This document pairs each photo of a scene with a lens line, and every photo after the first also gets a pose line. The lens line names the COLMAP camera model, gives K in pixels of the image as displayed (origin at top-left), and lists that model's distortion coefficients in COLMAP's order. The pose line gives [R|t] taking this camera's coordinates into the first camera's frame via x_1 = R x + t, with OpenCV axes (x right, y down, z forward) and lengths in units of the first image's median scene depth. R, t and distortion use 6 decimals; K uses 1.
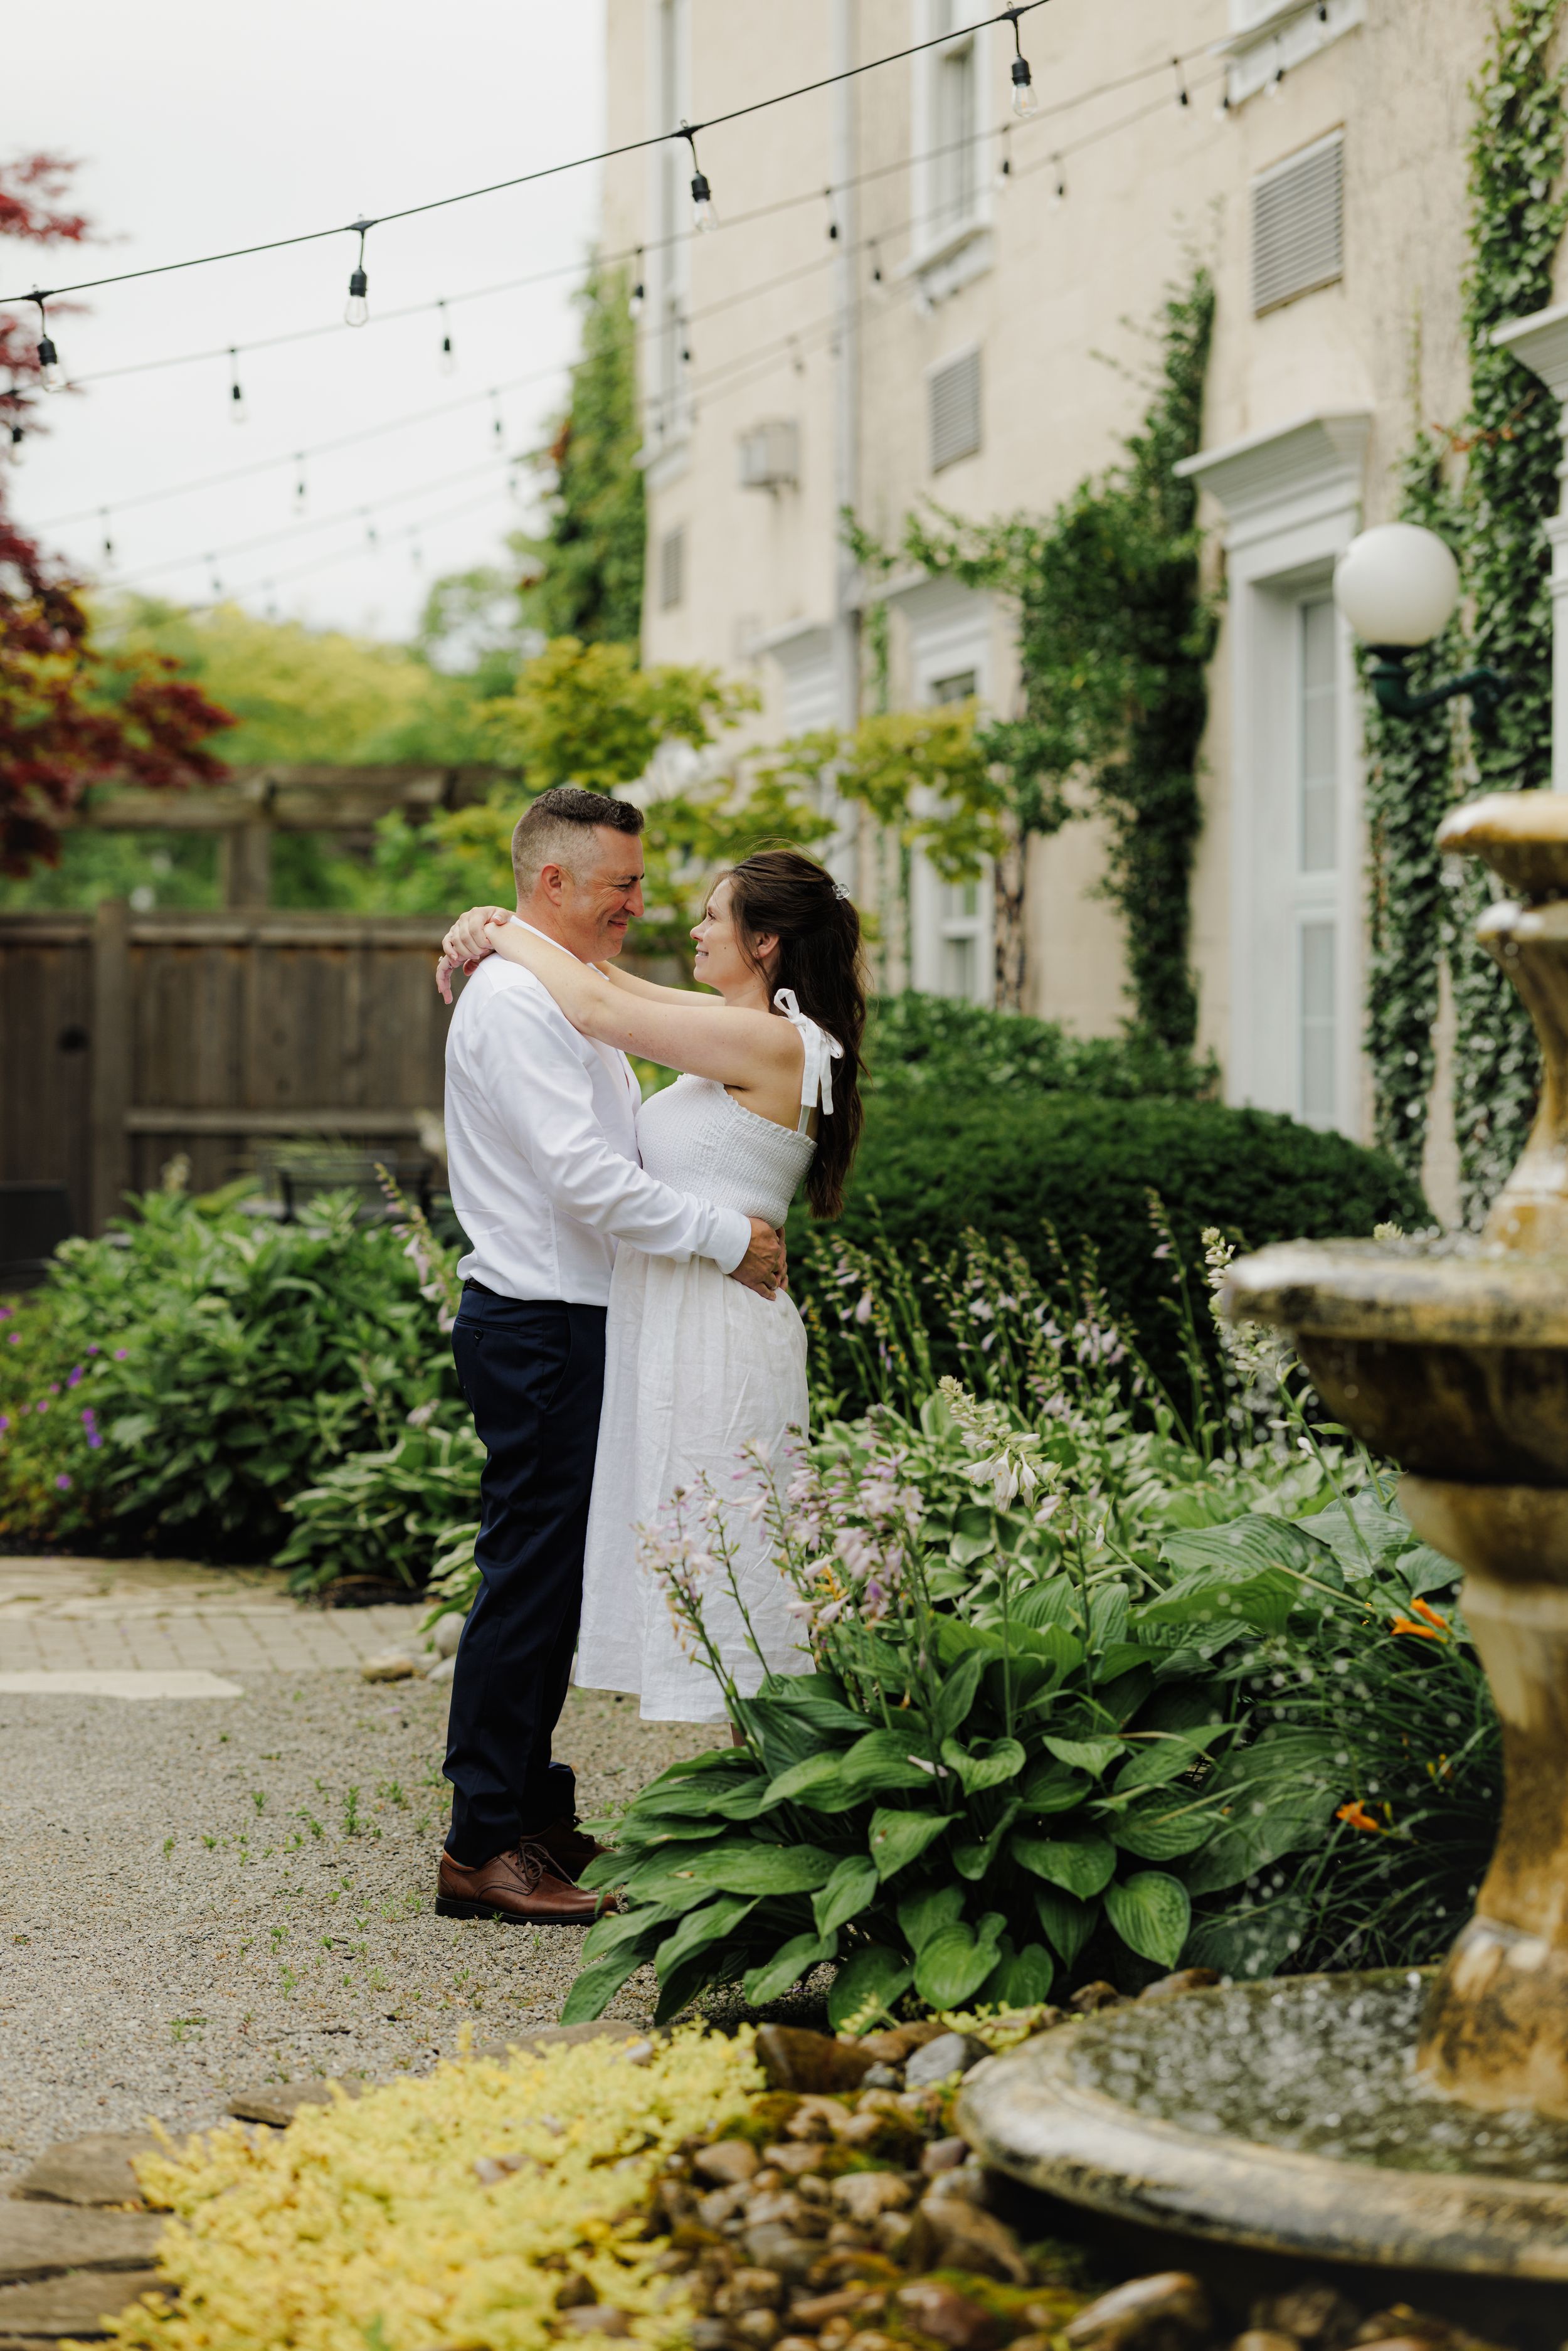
lens RADIAL K [[5796.6, 0, 784.0], [0, 5796.6, 1175.5], [0, 0, 1]] dist [-0.020813, -0.395864]
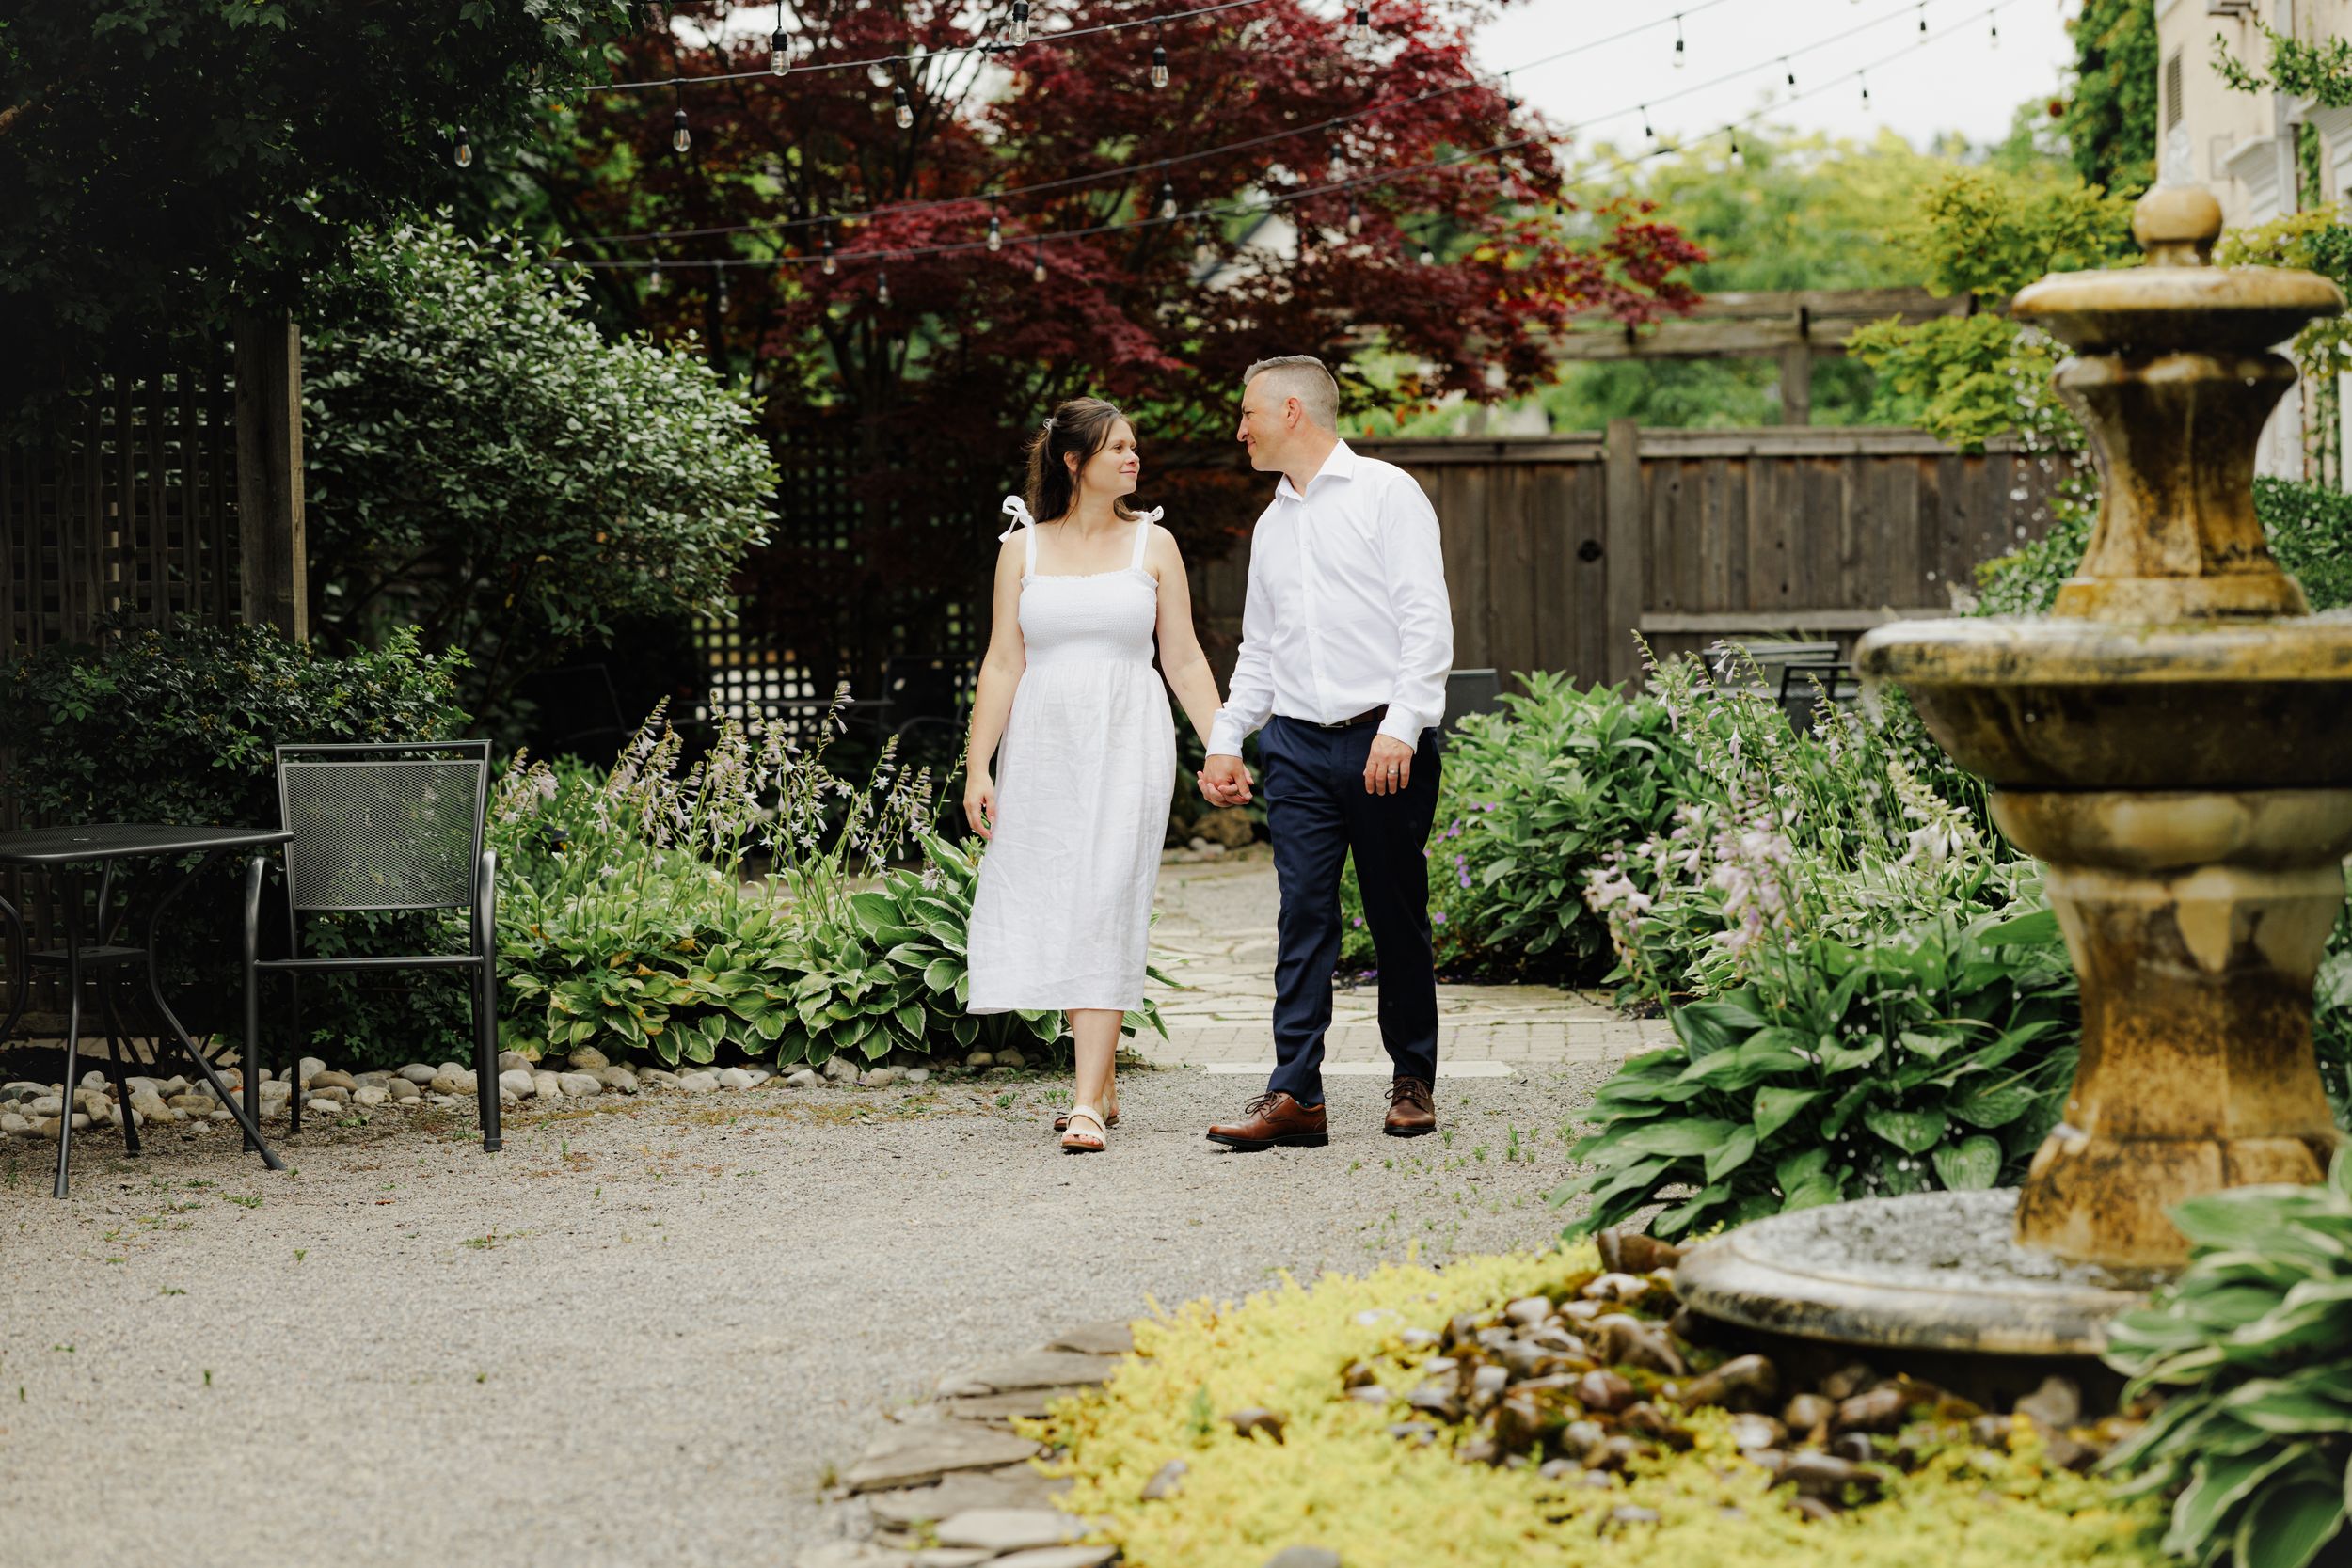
lens RADIAL K [[5812.1, 0, 1176.0], [0, 5812.1, 784.0], [0, 0, 1]] dist [0.073875, -0.293805]
pose [[0.971875, -0.017400, -0.234855, 0.098715], [0.020292, 0.999745, 0.009901, 0.013640], [0.234623, -0.014388, 0.971980, -0.144114]]
